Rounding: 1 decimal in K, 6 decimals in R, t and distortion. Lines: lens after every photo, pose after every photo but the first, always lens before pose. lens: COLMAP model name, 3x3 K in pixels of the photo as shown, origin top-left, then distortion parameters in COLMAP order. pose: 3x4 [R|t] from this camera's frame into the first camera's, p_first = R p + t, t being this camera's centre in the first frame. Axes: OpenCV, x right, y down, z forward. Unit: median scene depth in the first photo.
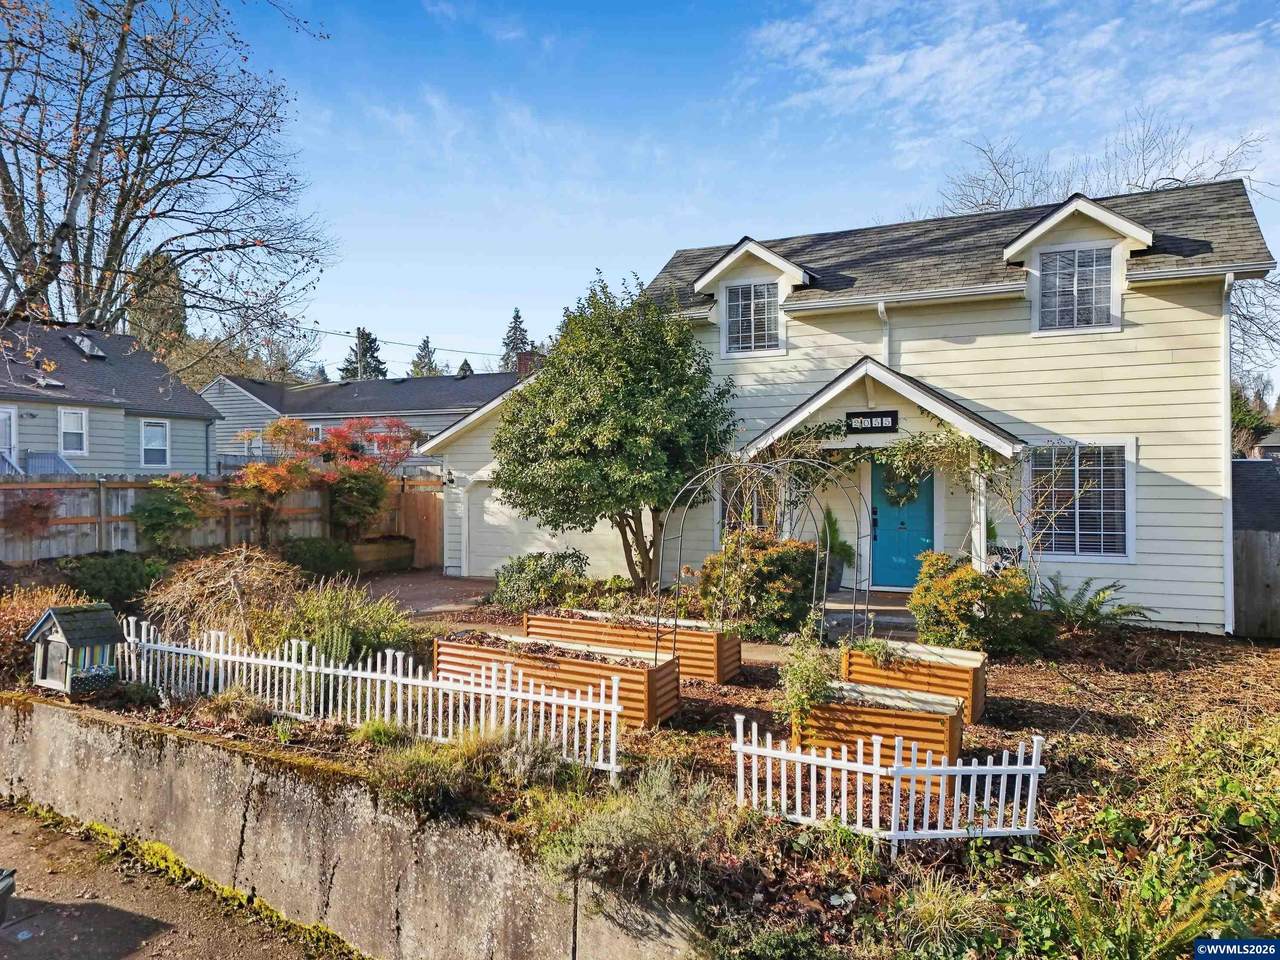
lens RADIAL K [[948.7, 0, 621.6], [0, 948.7, 440.5], [0, 0, 1]] dist [0.090306, -0.107182]
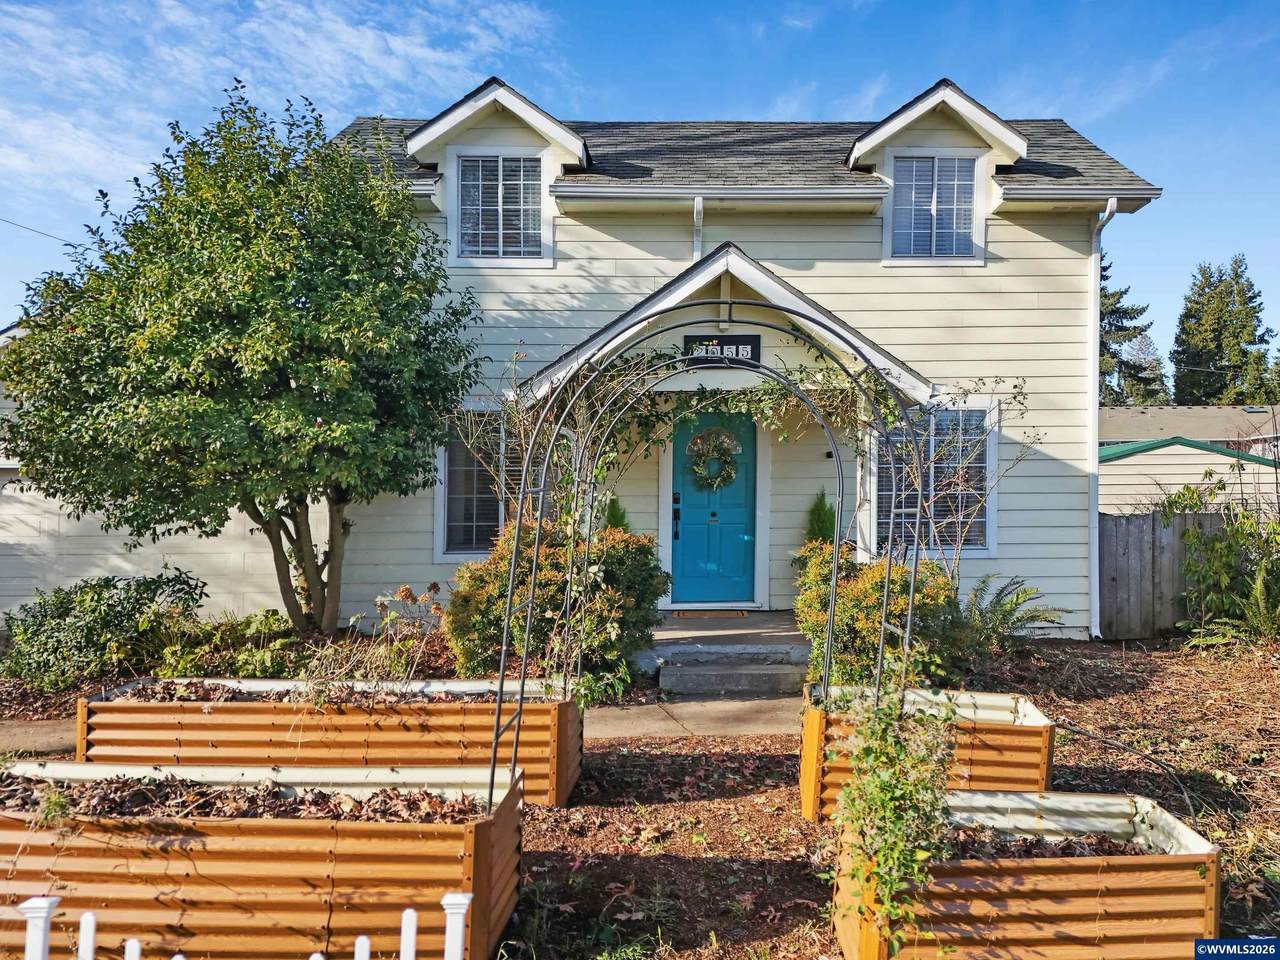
lens RADIAL K [[988.6, 0, 734.1], [0, 988.6, 468.8], [0, 0, 1]] dist [0.096405, -0.092272]
pose [[0.884250, 0.015501, 0.466757, -0.043782], [-0.016170, 0.999866, -0.002572, 0.057262], [-0.466734, -0.005273, 0.884382, 0.355944]]
